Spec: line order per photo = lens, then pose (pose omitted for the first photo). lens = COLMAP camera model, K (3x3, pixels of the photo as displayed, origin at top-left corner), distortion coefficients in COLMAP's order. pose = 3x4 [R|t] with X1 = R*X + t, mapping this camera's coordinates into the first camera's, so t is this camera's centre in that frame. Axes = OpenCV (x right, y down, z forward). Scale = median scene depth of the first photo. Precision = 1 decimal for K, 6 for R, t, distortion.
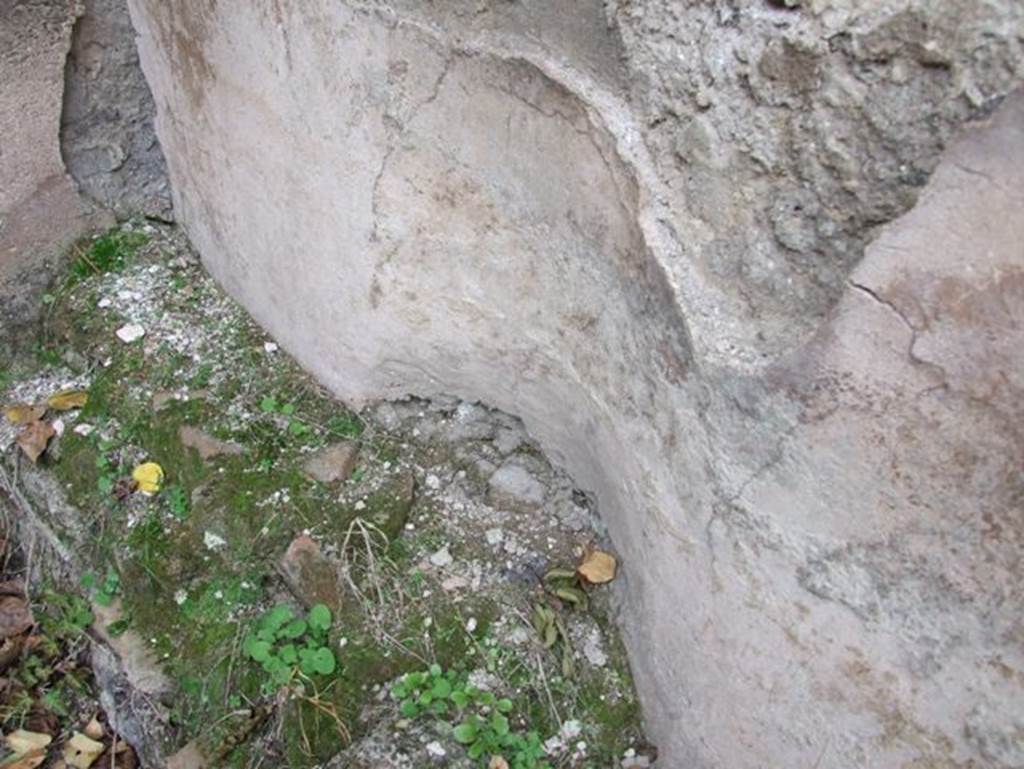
lens RADIAL K [[807.7, 0, 512.0], [0, 807.7, 384.5], [0, 0, 1]] dist [-0.072404, 0.080199]
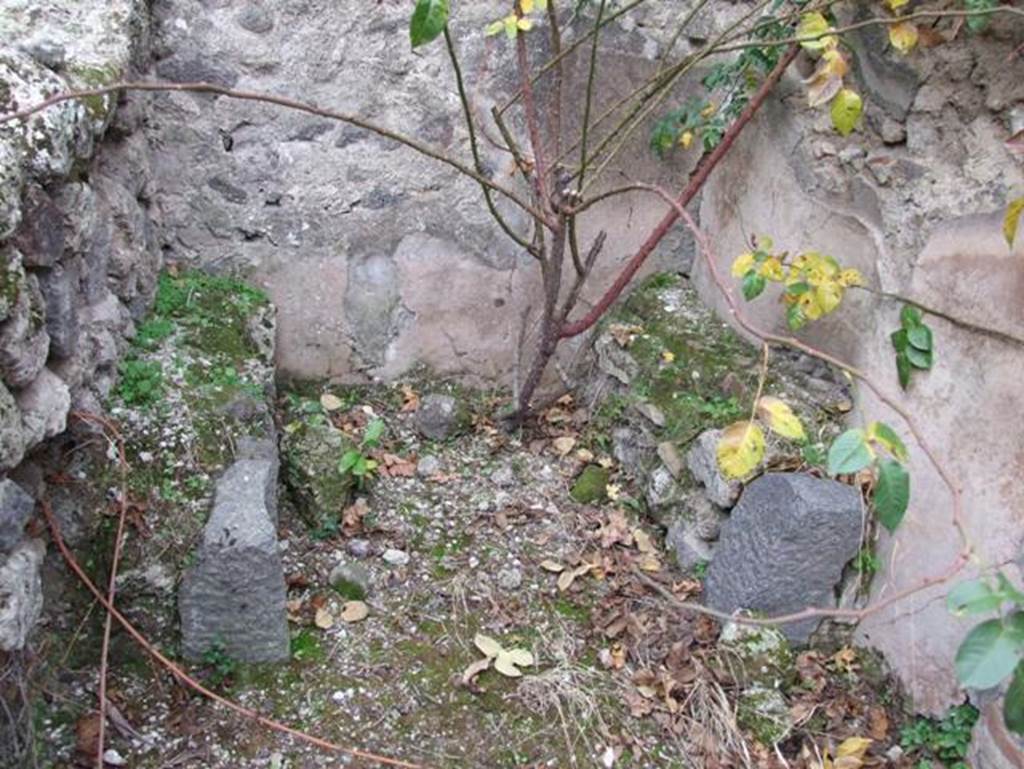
lens RADIAL K [[807.7, 0, 512.0], [0, 807.7, 384.5], [0, 0, 1]] dist [-0.072404, 0.080199]
pose [[0.889281, 0.213593, -0.404422, 0.151666], [-0.302829, 0.937636, -0.170683, 0.777862], [0.342744, 0.274256, 0.898504, -1.426563]]
